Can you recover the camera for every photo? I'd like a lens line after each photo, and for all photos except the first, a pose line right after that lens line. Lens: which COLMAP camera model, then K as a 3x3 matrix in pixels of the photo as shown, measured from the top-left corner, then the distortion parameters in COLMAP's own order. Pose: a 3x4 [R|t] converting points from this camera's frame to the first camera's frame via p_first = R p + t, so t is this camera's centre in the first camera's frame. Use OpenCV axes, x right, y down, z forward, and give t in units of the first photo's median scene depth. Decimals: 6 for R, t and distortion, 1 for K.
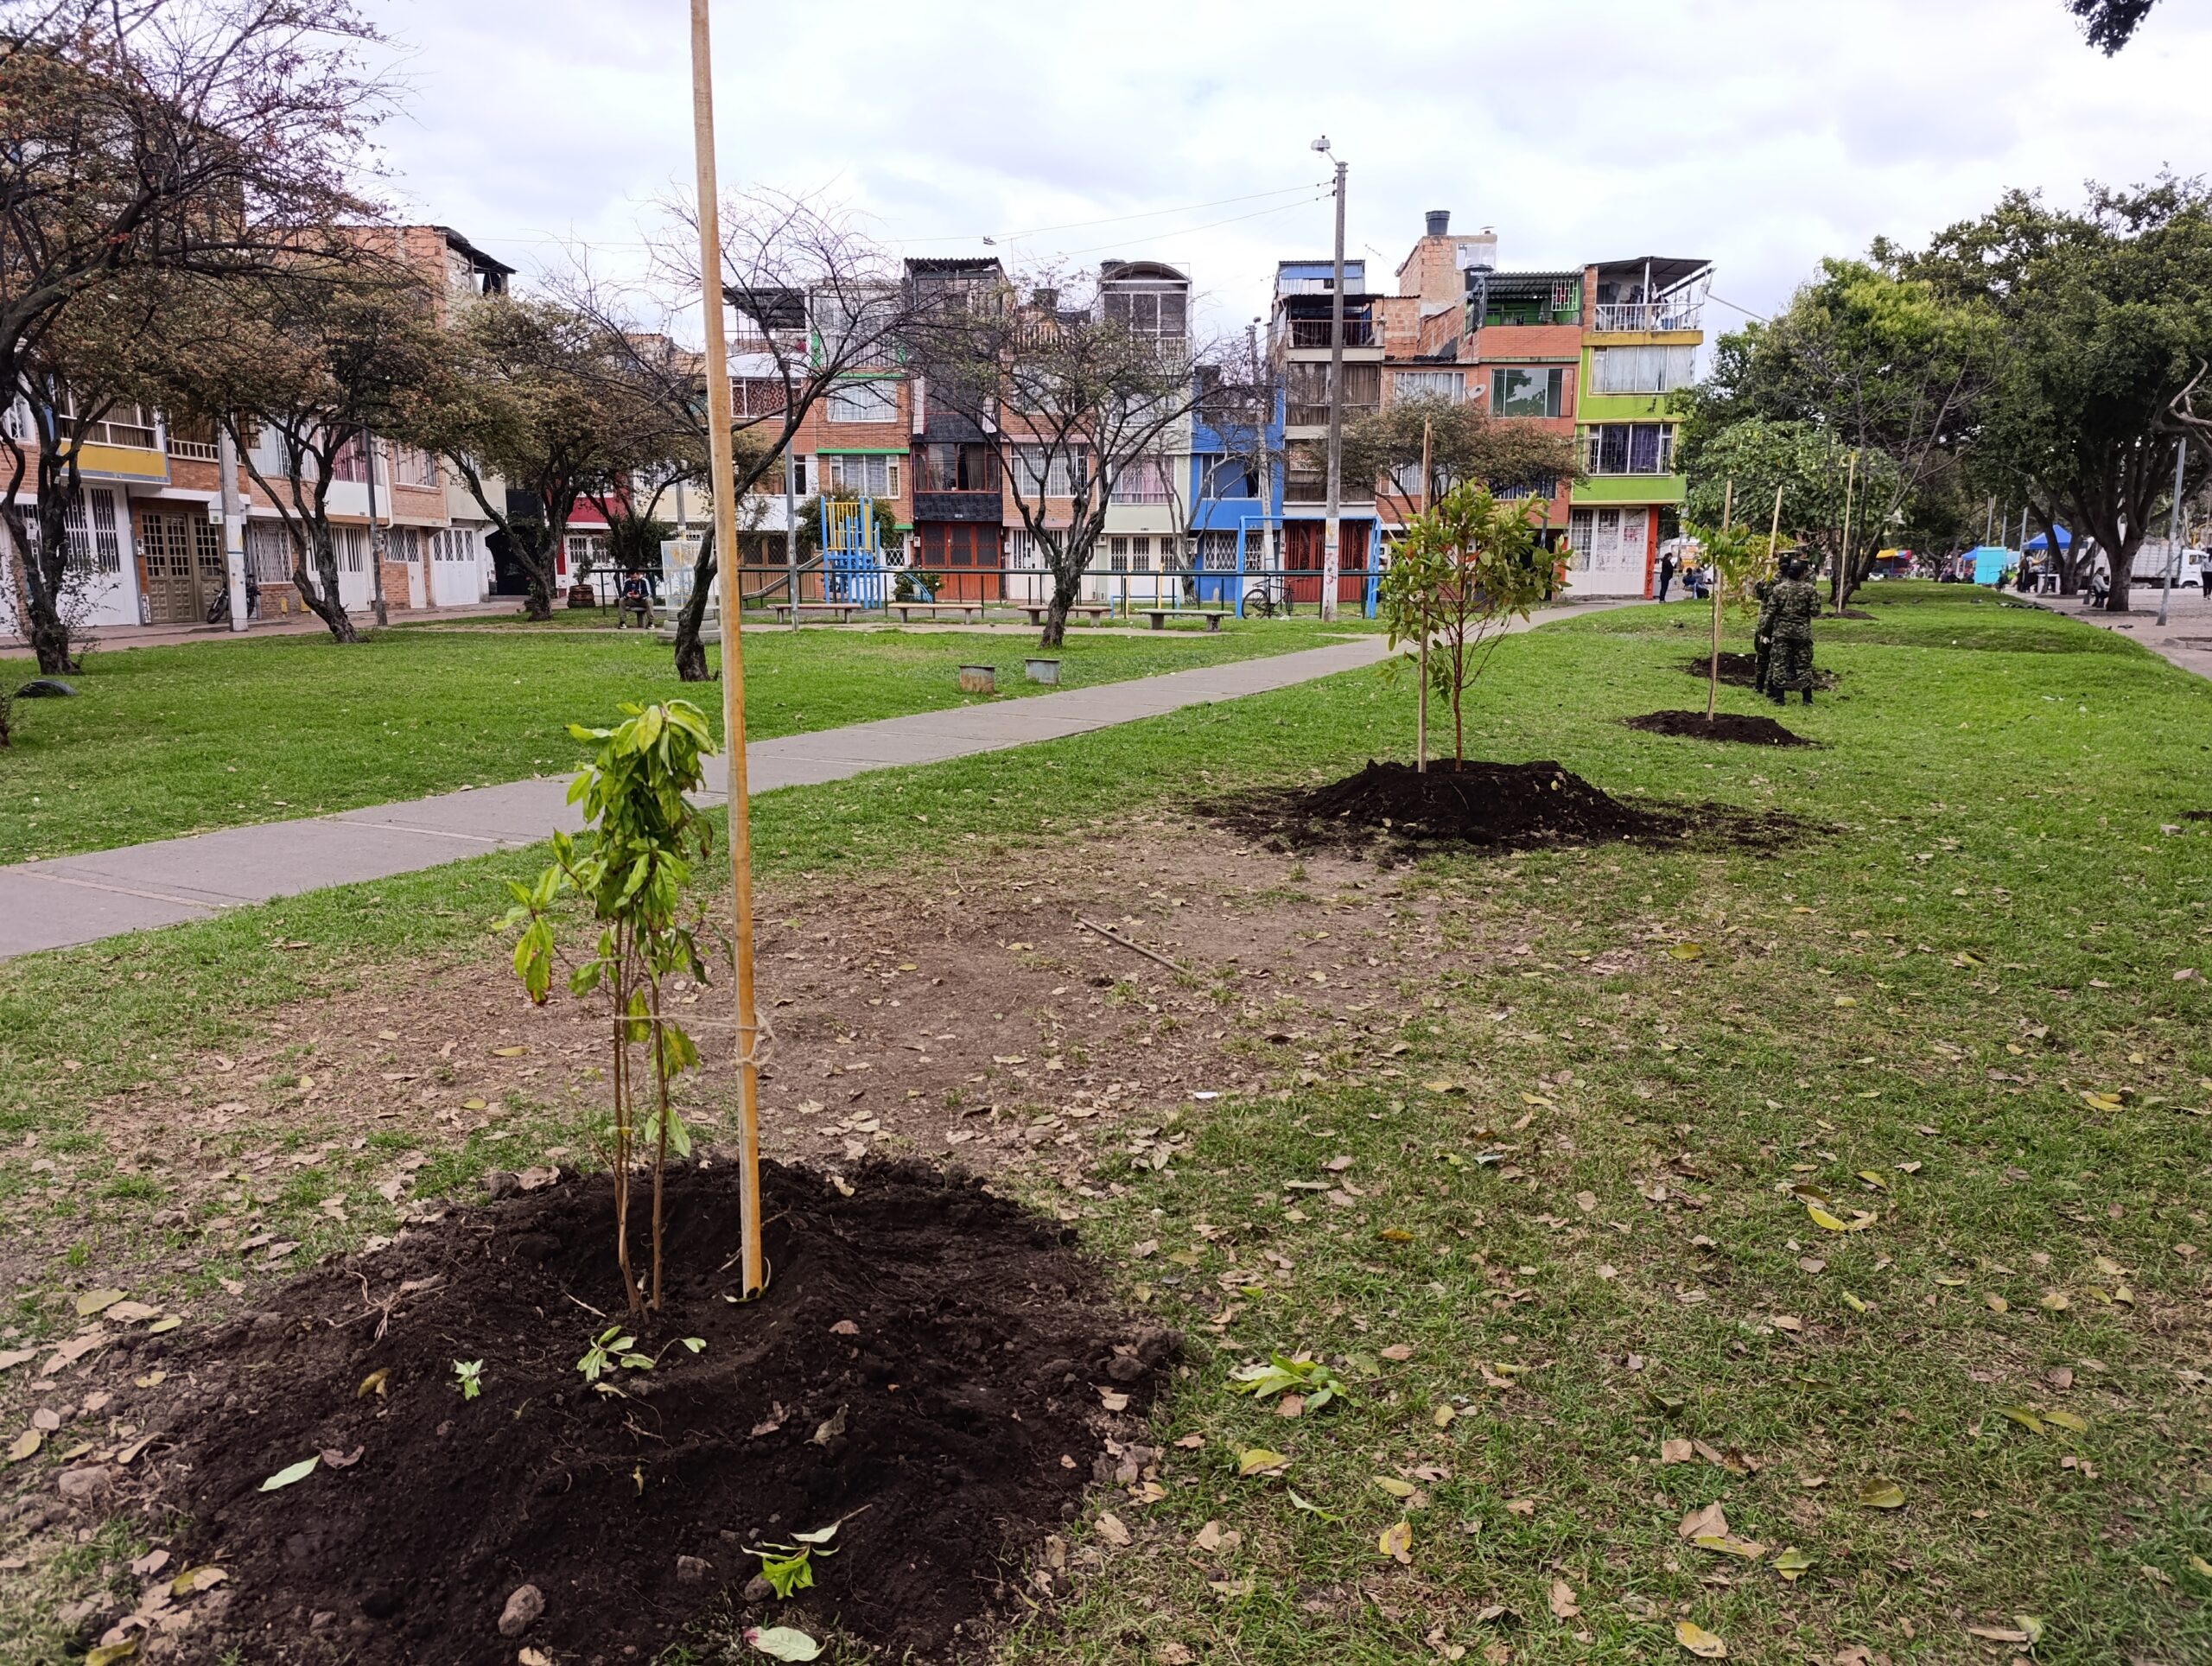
lens RADIAL K [[1679.3, 0, 1105.8], [0, 1679.3, 834.0], [0, 0, 1]] dist [-0.010571, -0.002918]
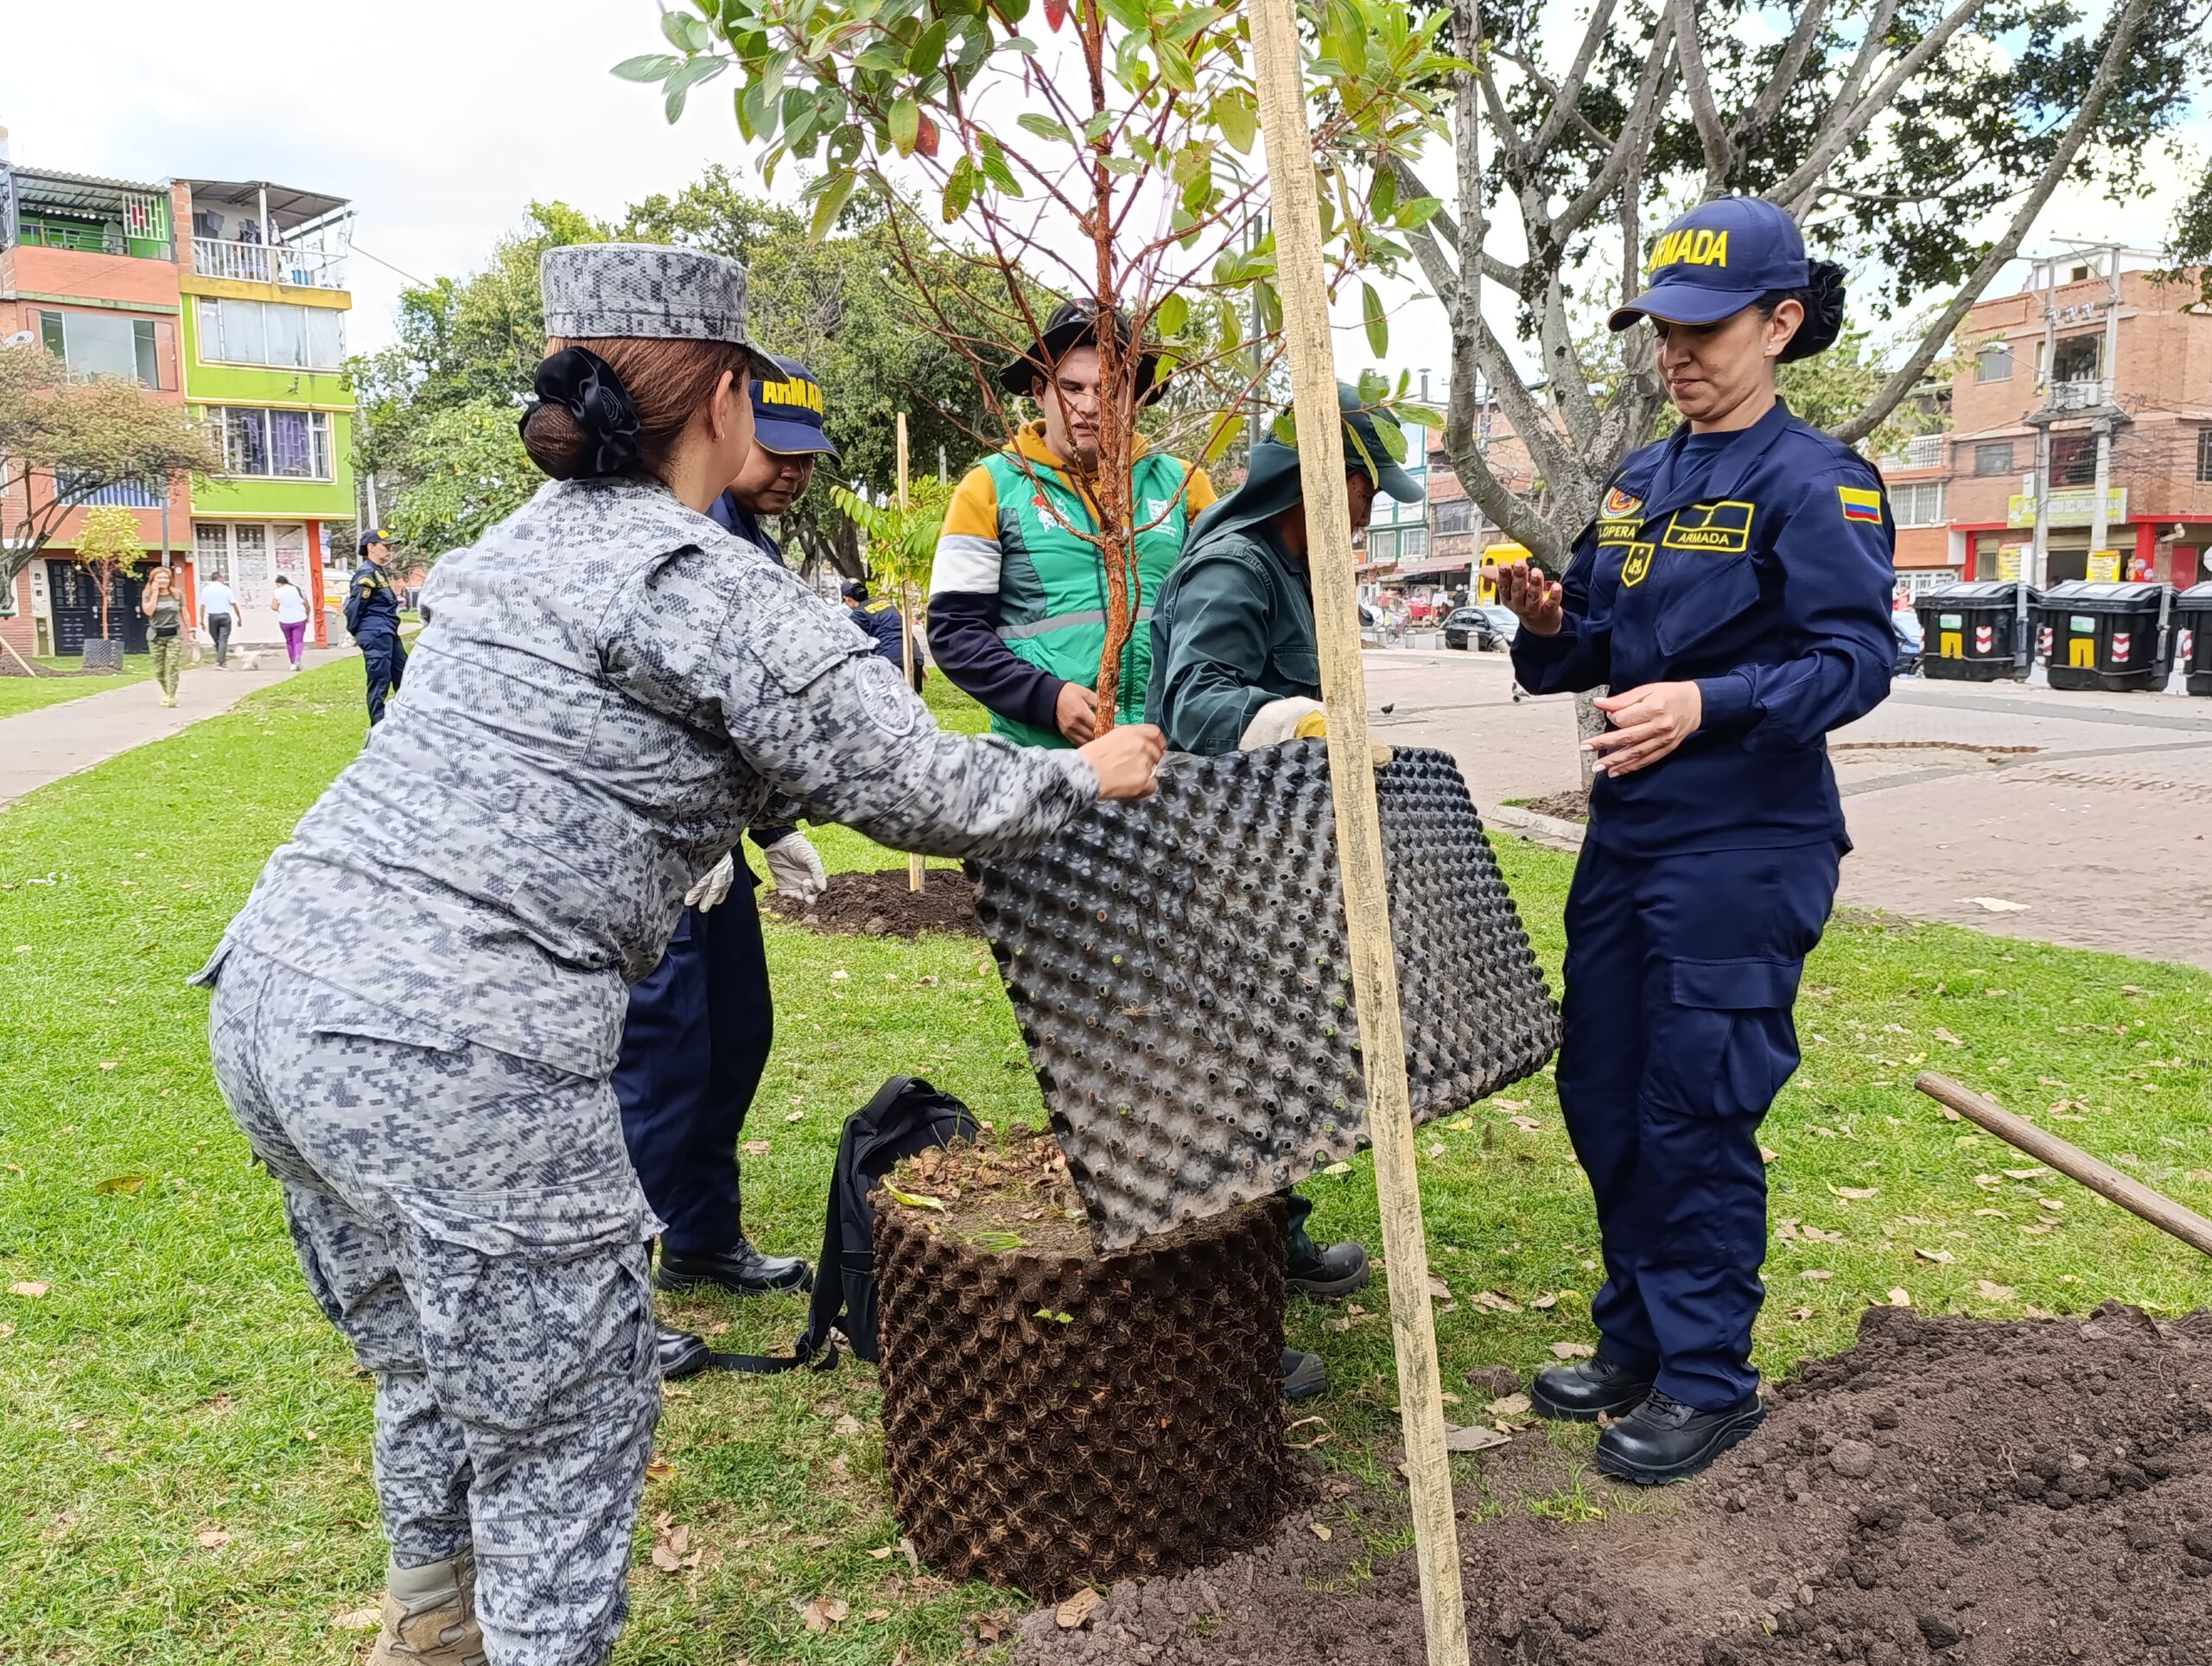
lens RADIAL K [[1679.3, 0, 1105.1], [0, 1679.3, 833.9], [0, 0, 1]] dist [-0.010571, -0.002918]
pose [[0.684619, -0.102295, 0.721688, 0.019557], [0.117387, 0.992653, 0.029345, -0.039685], [-0.719387, 0.064627, 0.691597, 0.248020]]
